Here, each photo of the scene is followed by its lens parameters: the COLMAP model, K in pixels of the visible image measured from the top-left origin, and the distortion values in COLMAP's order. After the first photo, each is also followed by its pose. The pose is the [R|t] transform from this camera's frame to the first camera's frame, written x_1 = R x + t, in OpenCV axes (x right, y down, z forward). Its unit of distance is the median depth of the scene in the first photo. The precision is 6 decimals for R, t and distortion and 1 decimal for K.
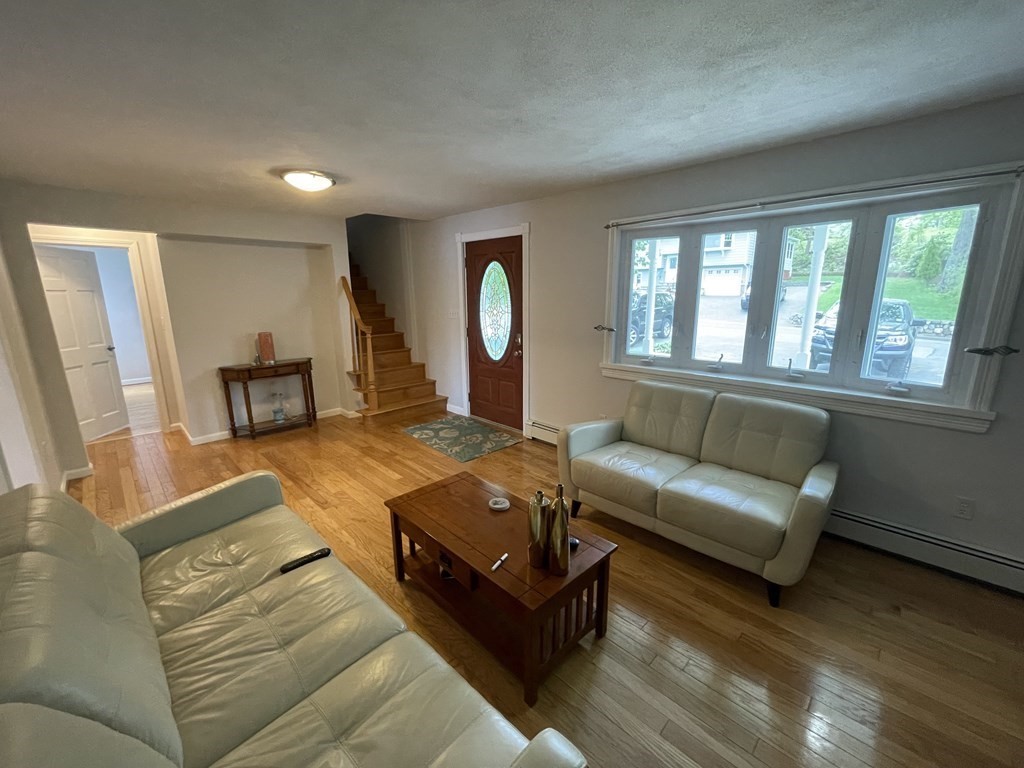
lens RADIAL K [[416.9, 0, 513.4], [0, 416.9, 385.4], [0, 0, 1]] dist [-0.001152, 0.000735]
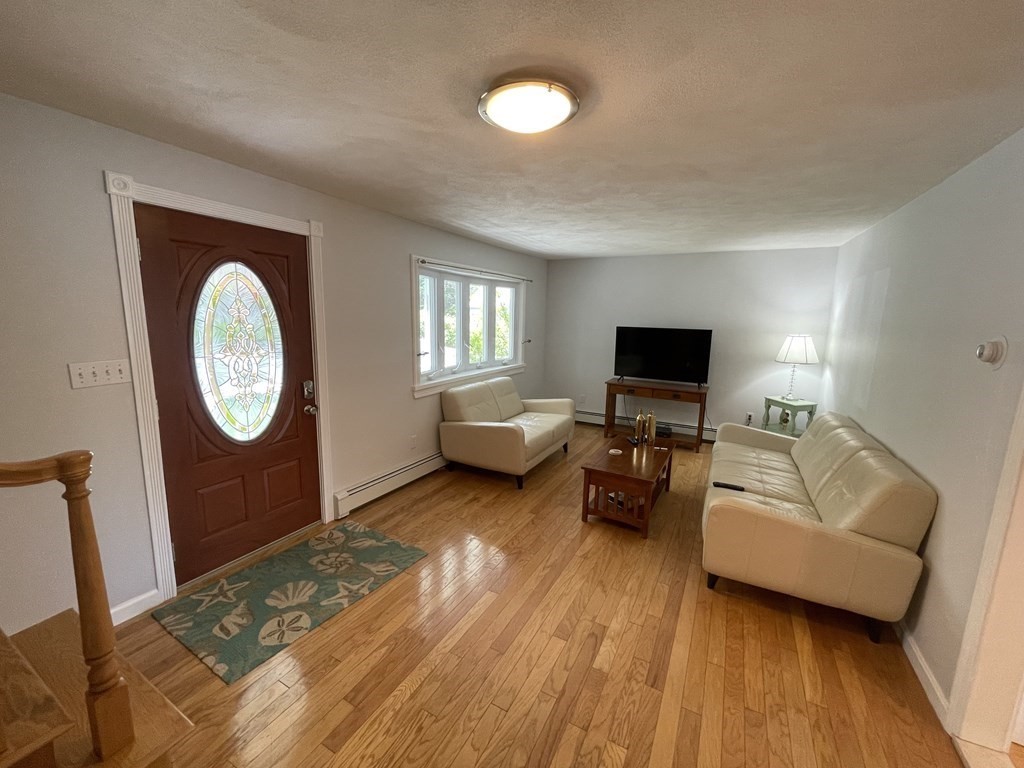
lens RADIAL K [[416.9, 0, 514.6], [0, 416.9, 383.7], [0, 0, 1]] dist [-0.001152, 0.000735]
pose [[-0.290107, -0.160671, 0.943410, -0.686540], [0.183650, 0.958137, 0.219652, -0.197886], [-0.939207, 0.236980, -0.248455, 0.825317]]
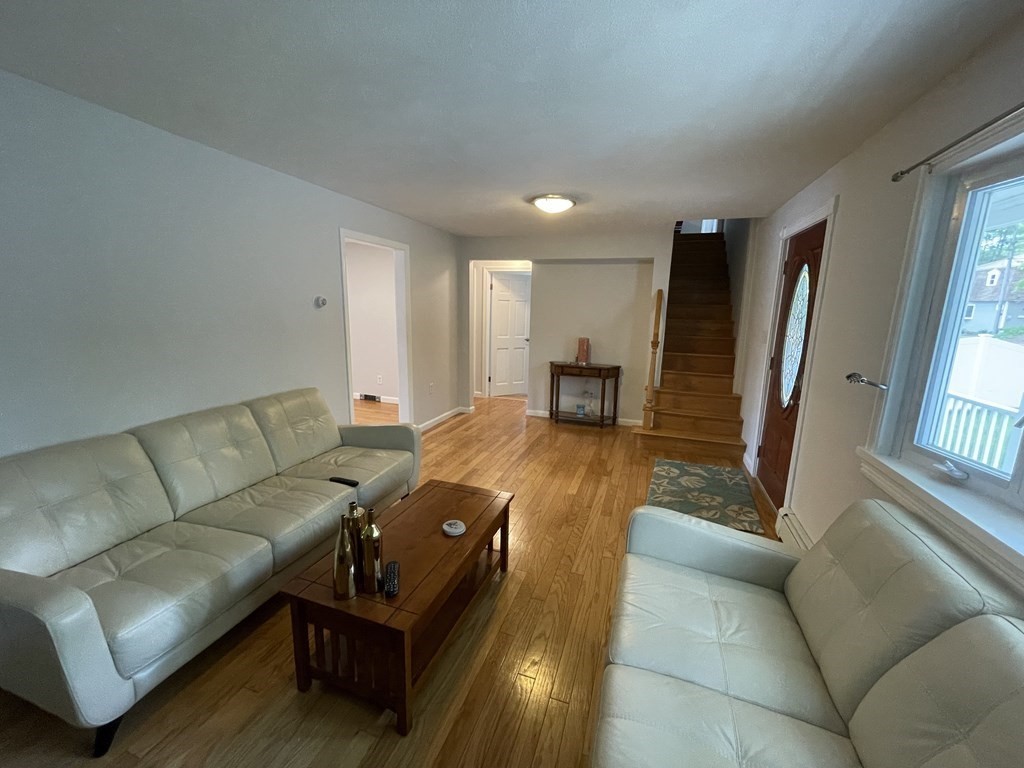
lens RADIAL K [[416.9, 0, 509.2], [0, 416.9, 379.6], [0, 0, 1]] dist [-0.001152, 0.000735]
pose [[0.429809, 0.173583, -0.886077, 0.375121], [-0.220077, 0.971890, 0.083641, -0.066251], [0.875688, 0.159056, 0.455929, 0.303328]]
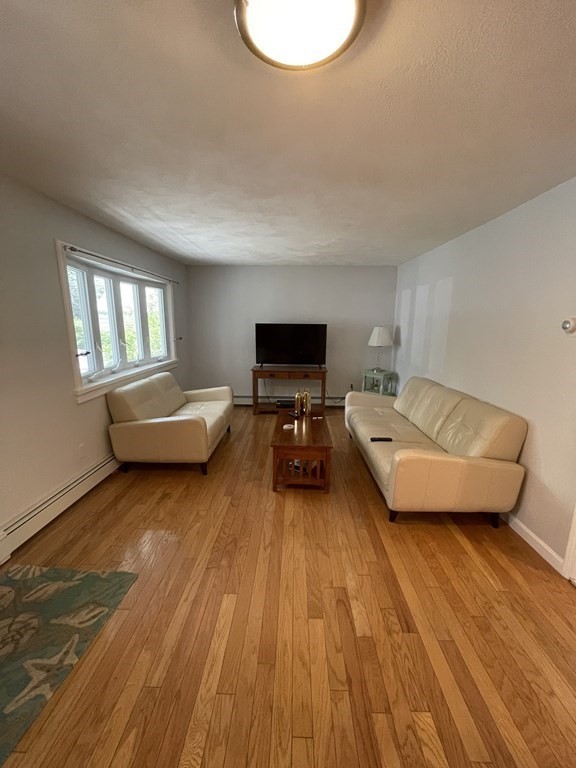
lens RADIAL K [[312.7, 0, 289.6], [0, 312.7, 384.9], [0, 0, 1]] dist [-0.001152, 0.000735]
pose [[-0.691195, -0.145077, 0.707956, -0.501999], [0.148666, 0.930144, 0.335755, -0.188048], [-0.707211, 0.337321, -0.621343, 0.883172]]
